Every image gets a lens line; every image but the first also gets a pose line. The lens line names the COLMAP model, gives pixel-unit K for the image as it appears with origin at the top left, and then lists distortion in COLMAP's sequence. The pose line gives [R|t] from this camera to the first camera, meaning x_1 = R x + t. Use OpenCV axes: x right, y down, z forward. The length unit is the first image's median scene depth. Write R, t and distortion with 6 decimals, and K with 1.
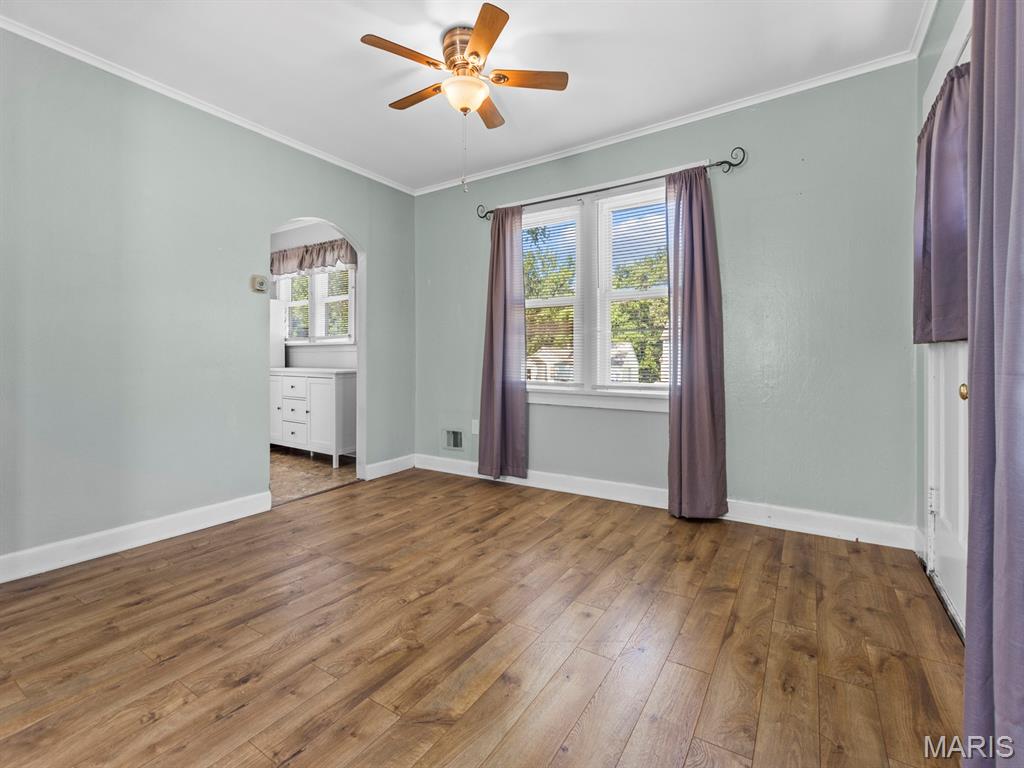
lens RADIAL K [[459.6, 0, 518.5], [0, 459.6, 358.9], [0, 0, 1]] dist [0.001699, 0.000198]
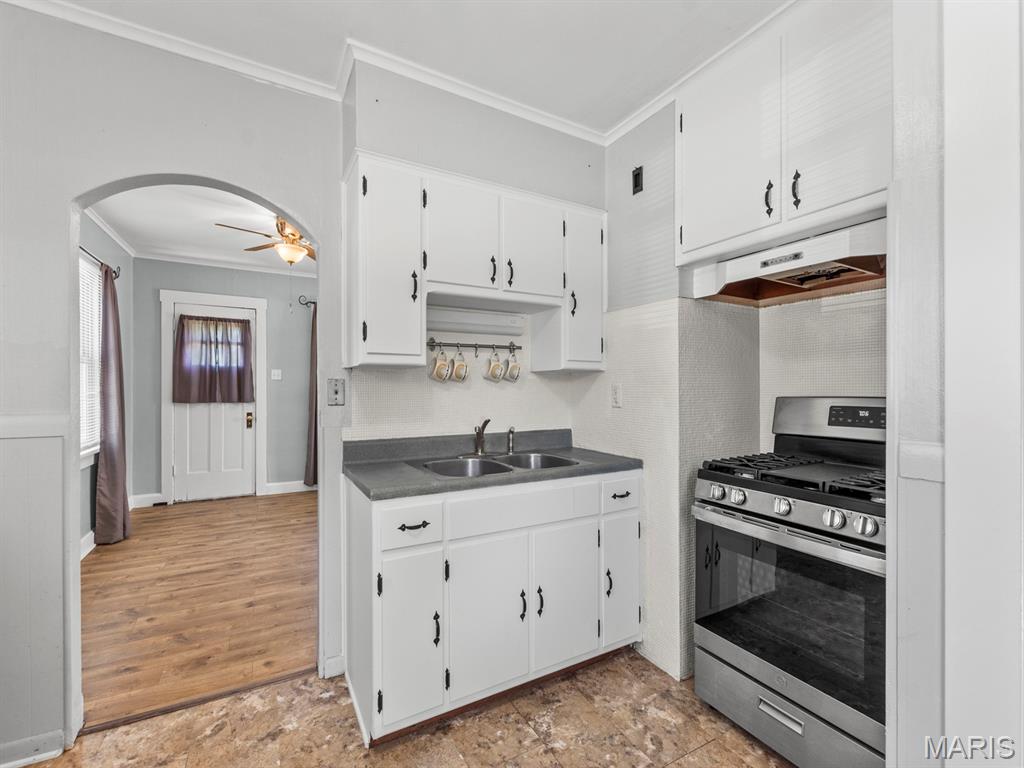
lens RADIAL K [[449.3, 0, 508.3], [0, 449.3, 392.5], [0, 0, 1]] dist [-0.000634, -0.000054]
pose [[-0.876034, -0.011901, 0.482103, -1.464751], [-0.005610, 0.999879, 0.014490, -0.112288], [-0.482217, 0.009989, -0.875995, 1.916208]]
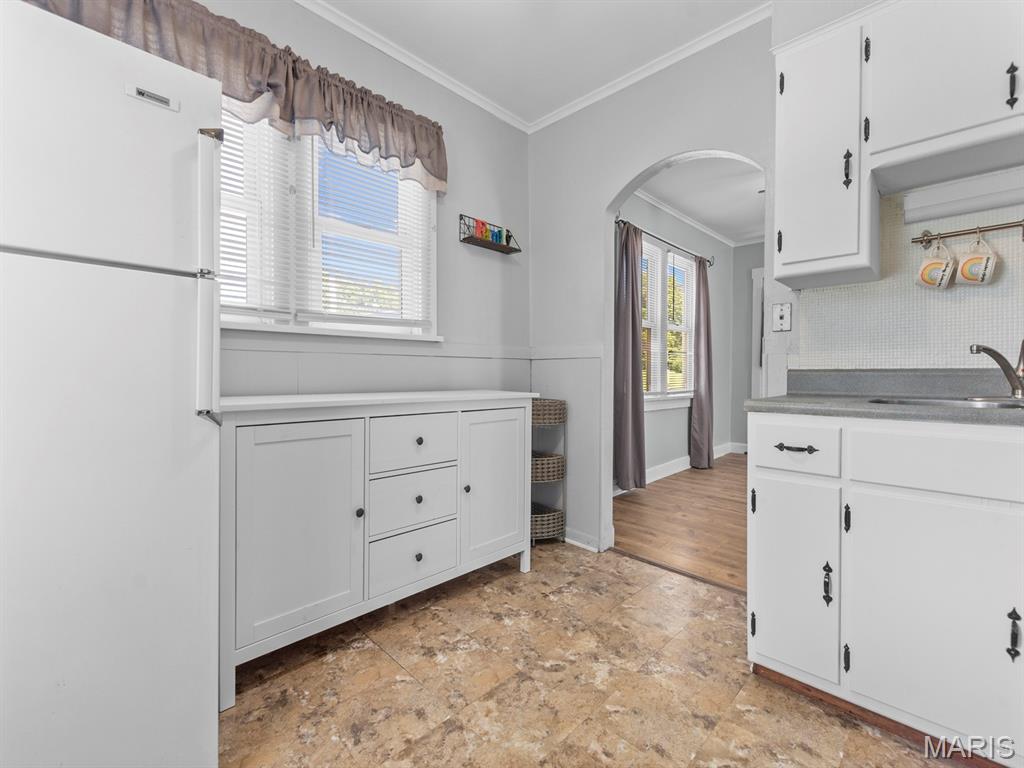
lens RADIAL K [[447.7, 0, 526.8], [0, 447.7, 385.7], [0, 0, 1]] dist [0.001789, 0.000133]
pose [[0.187323, -0.027759, 0.981906, -1.651870], [-0.000585, 0.999597, 0.028371, 0.001005], [-0.982298, -0.005889, 0.187231, 1.630293]]
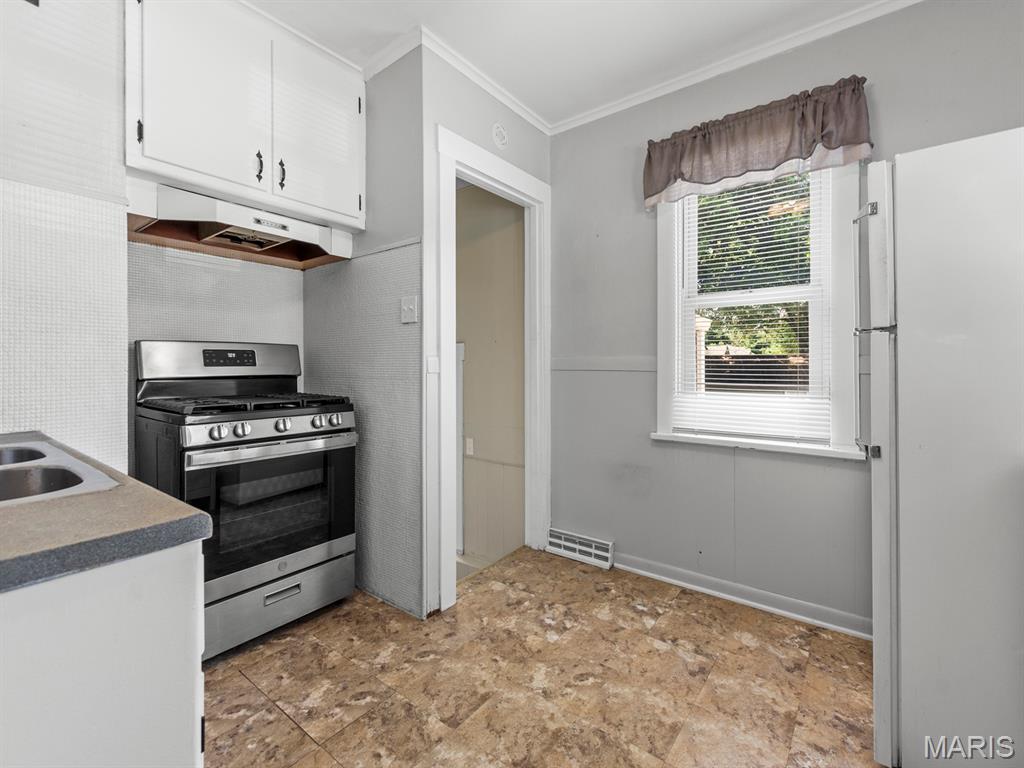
lens RADIAL K [[448.1, 0, 517.5], [0, 448.1, 370.6], [0, 0, 1]] dist [0.001308, -0.000894]
pose [[-0.091774, 0.005212, -0.995766, -0.743216], [0.001004, 0.999986, 0.005142, -0.042009], [0.995779, -0.000528, -0.091778, 1.657788]]
